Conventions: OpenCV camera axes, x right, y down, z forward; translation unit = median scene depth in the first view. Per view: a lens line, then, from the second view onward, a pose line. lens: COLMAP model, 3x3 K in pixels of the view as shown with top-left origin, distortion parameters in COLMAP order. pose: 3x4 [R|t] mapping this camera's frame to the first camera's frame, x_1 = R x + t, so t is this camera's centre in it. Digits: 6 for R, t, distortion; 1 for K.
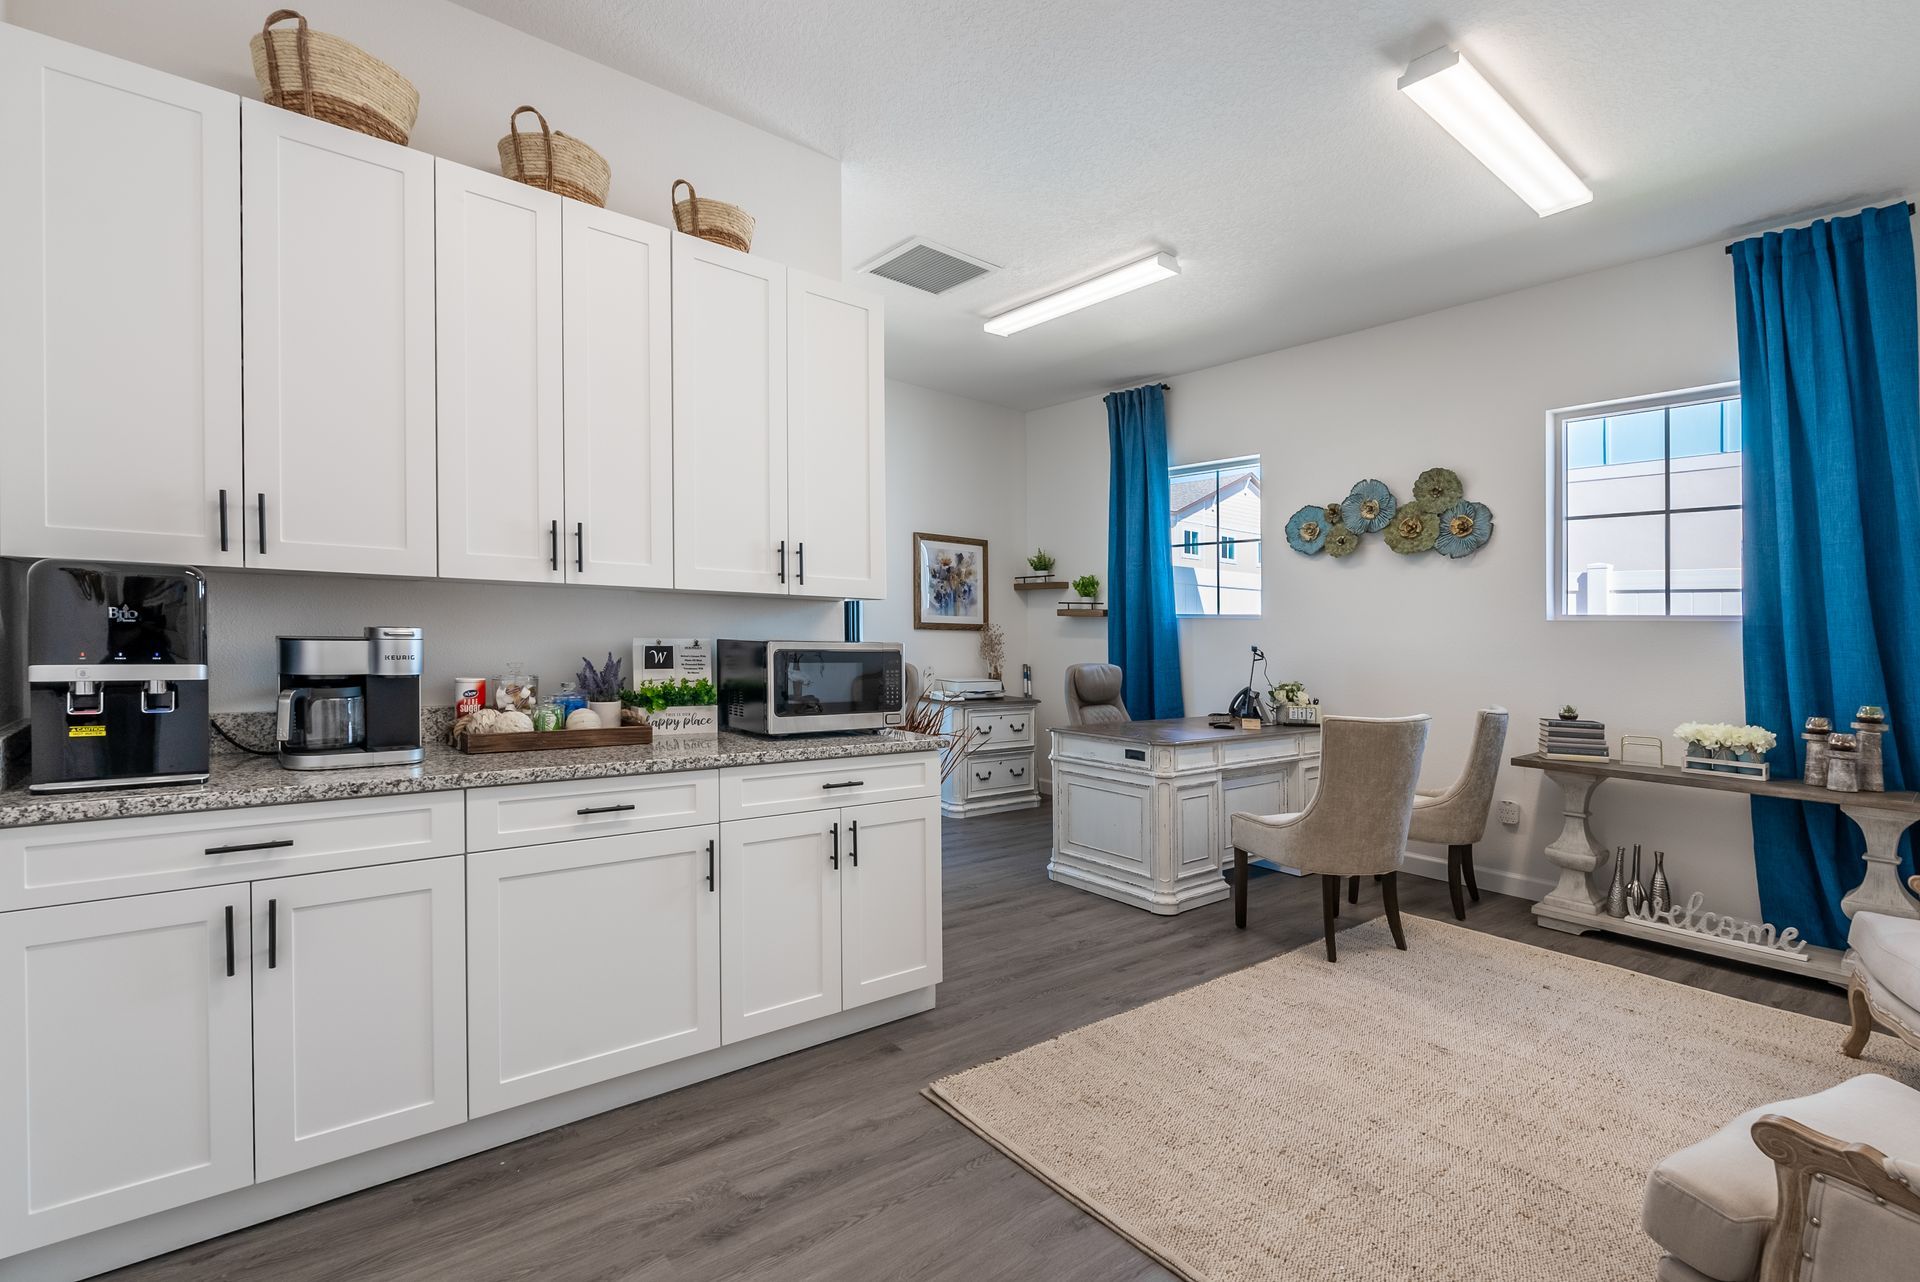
lens RADIAL K [[916.5, 0, 956.1], [0, 916.5, 603.9], [0, 0, 1]] dist [0.000317, 0.000106]
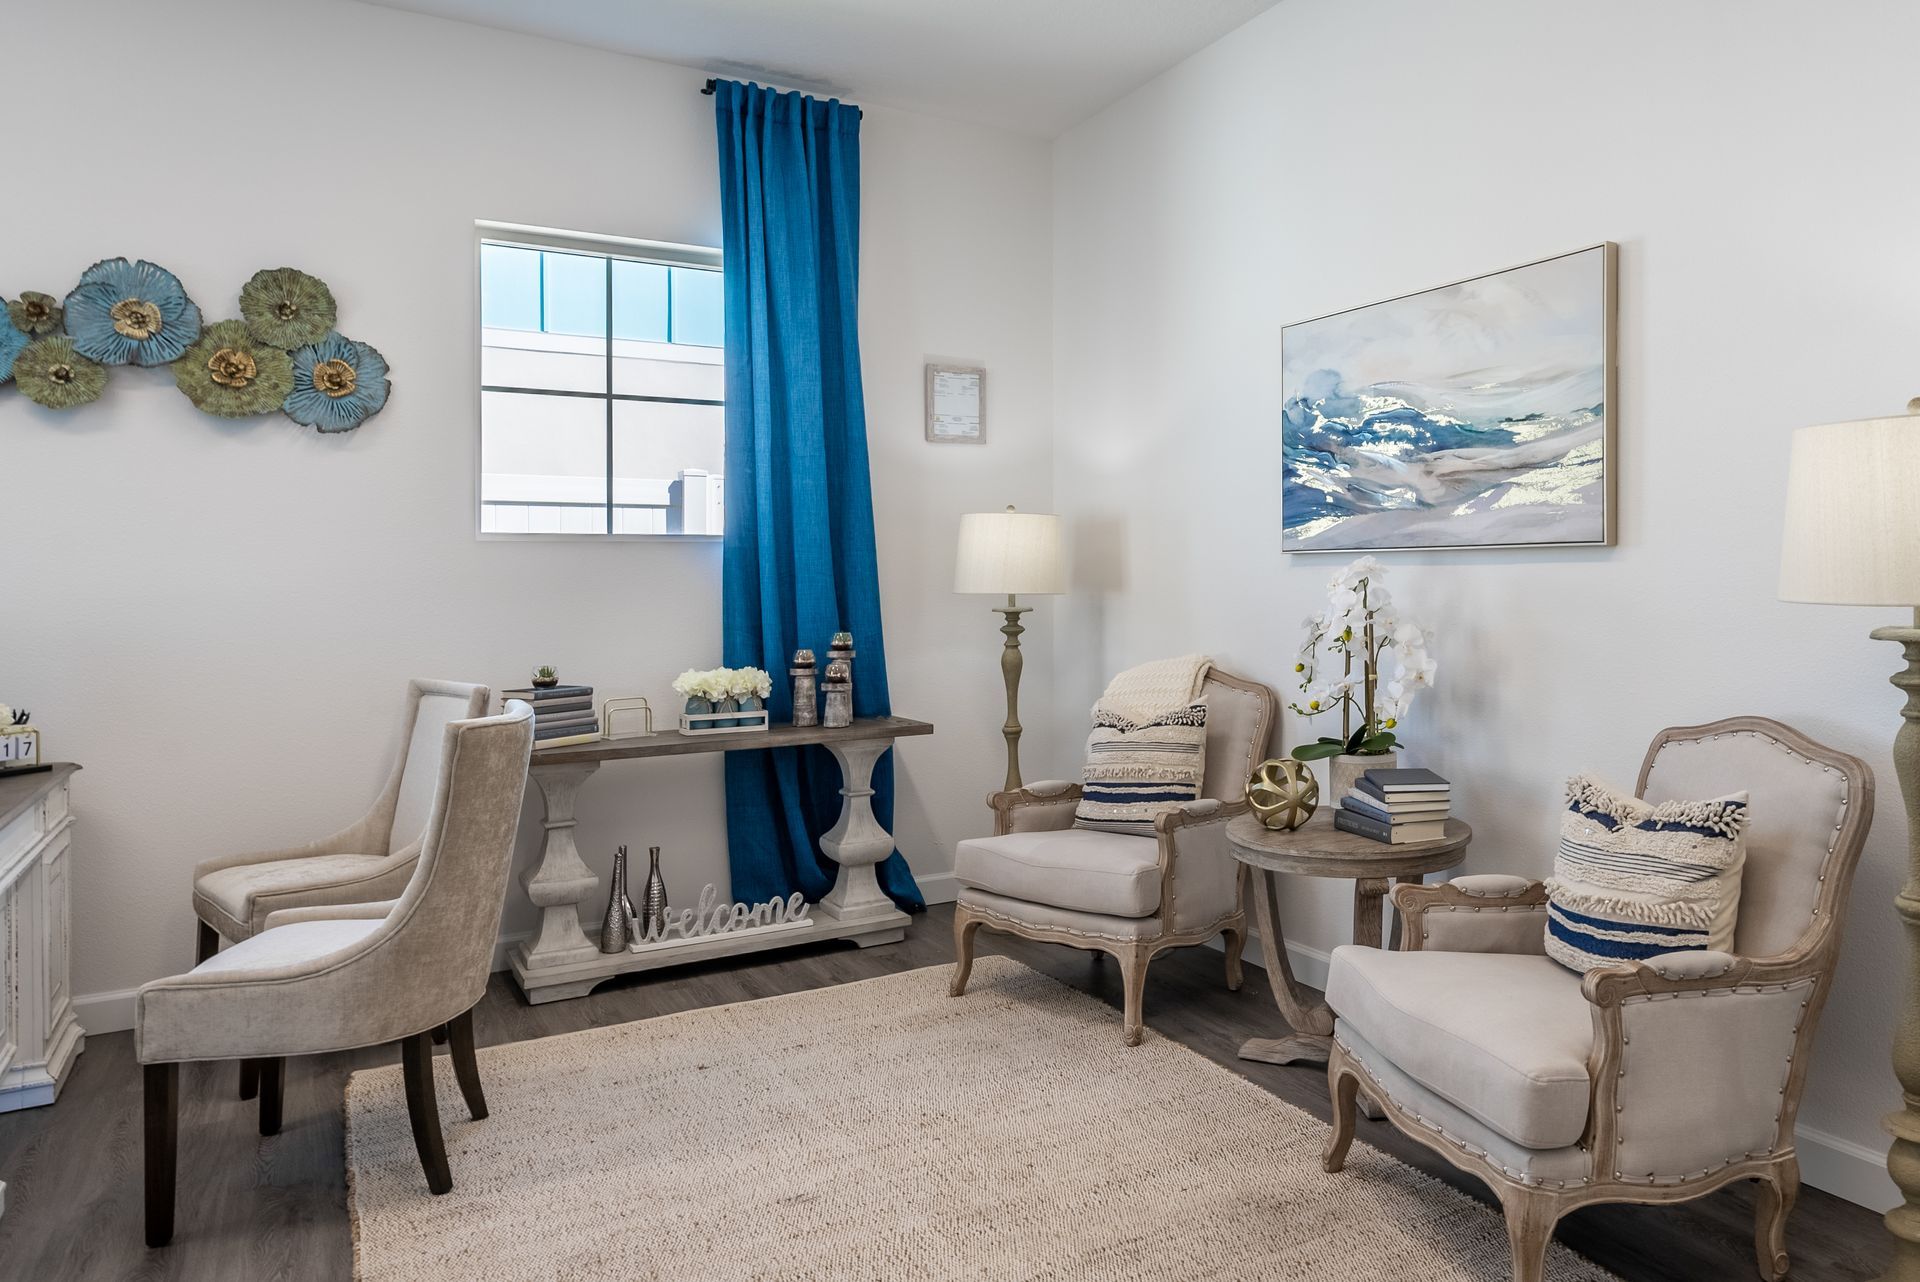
lens RADIAL K [[1315.1, 0, 1186.9], [0, 1315.1, 528.0], [0, 0, 1]] dist [-0.000597, 0.002931]
pose [[0.095357, 0.010986, 0.995383, -0.263197], [-0.017043, 0.999811, -0.009402, 0.009910], [-0.995297, -0.016068, 0.095526, 0.448437]]
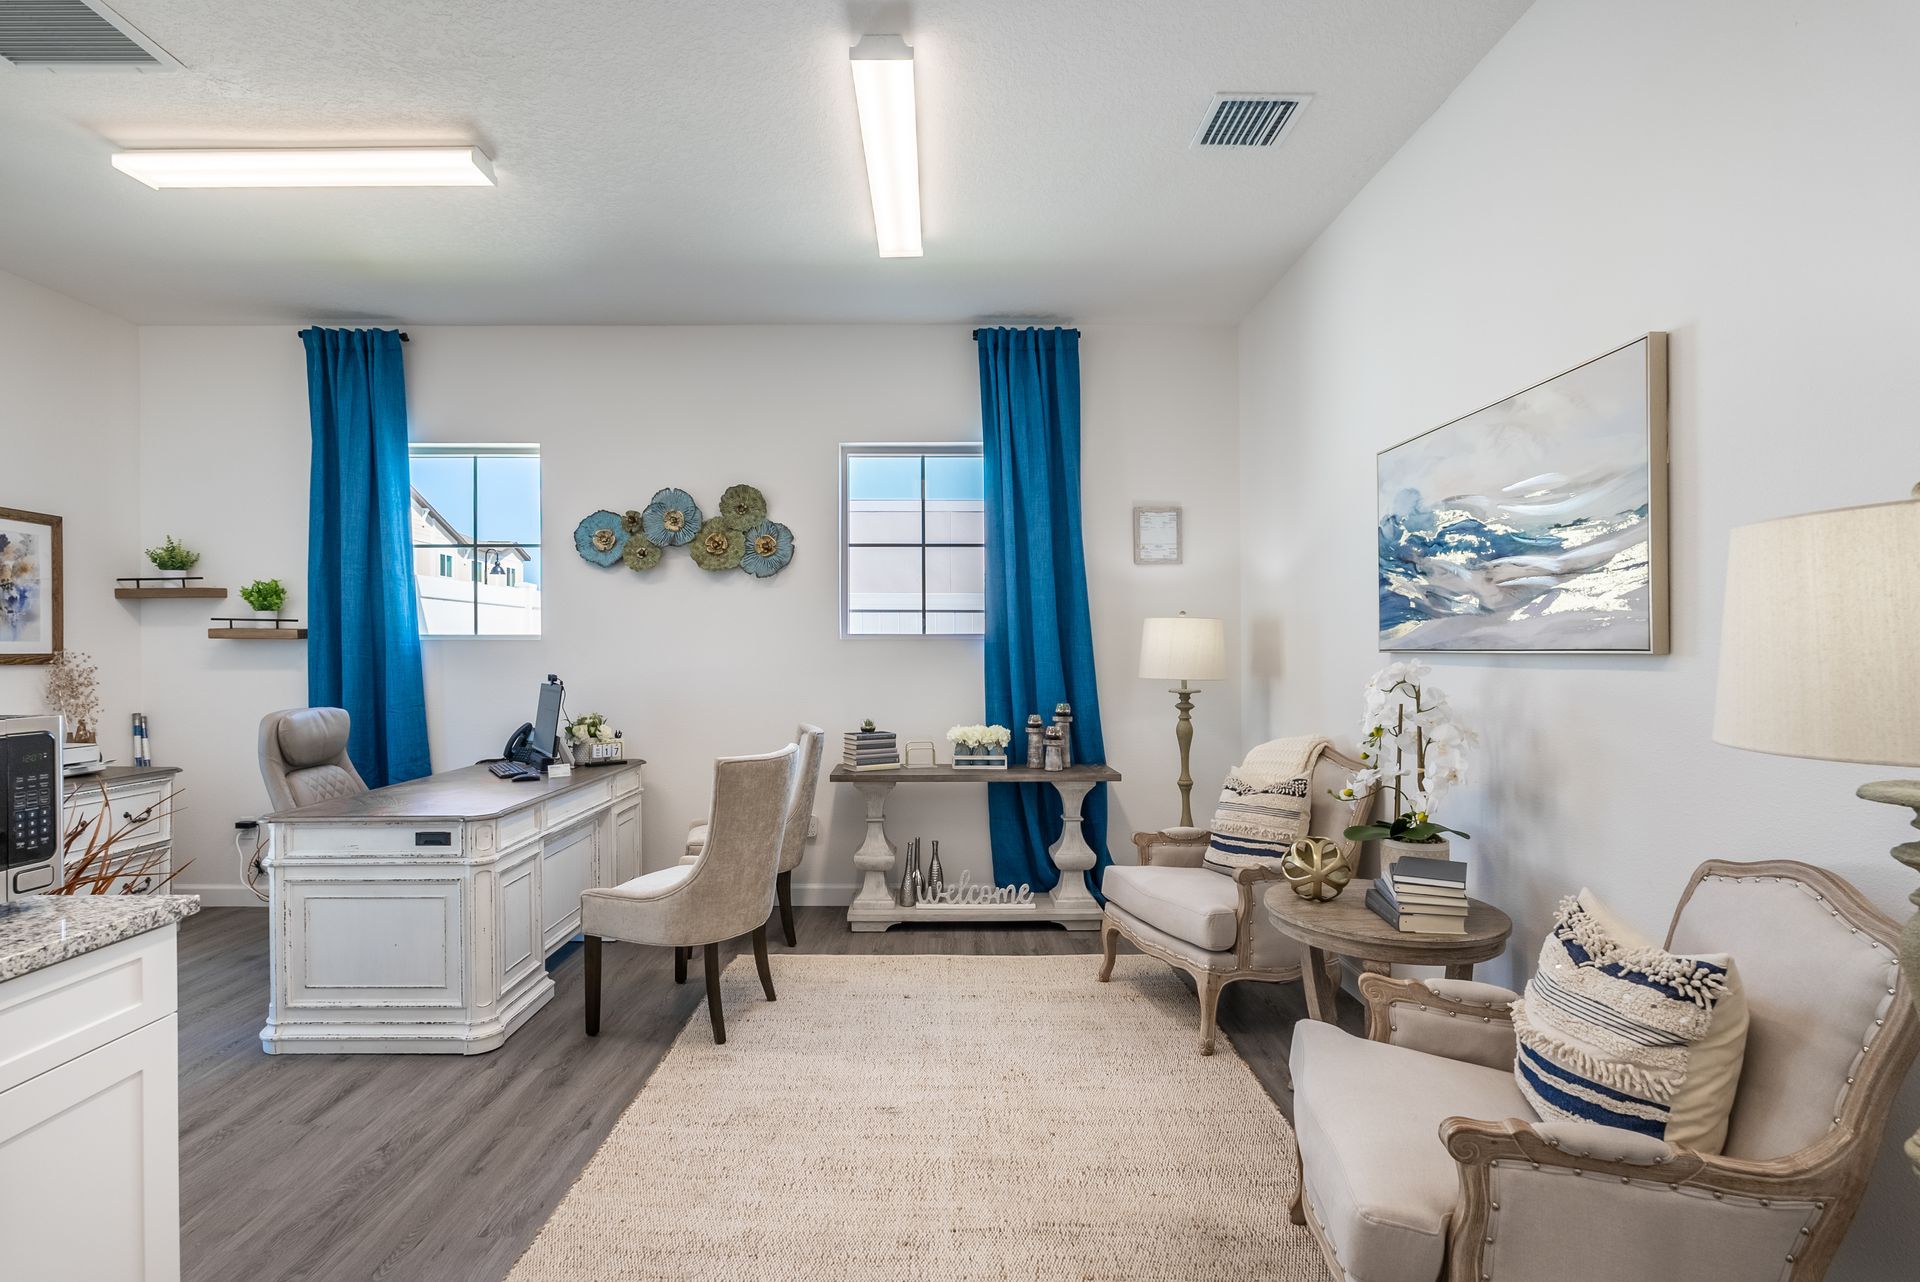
lens RADIAL K [[905.4, 0, 950.5], [0, 905.4, 613.7], [0, 0, 1]] dist [-0.002928, 0.000556]
pose [[0.628907, 0.007794, 0.777441, -0.102875], [-0.006806, 0.999967, -0.004519, -0.009168], [-0.777451, -0.002449, 0.628939, 0.262047]]
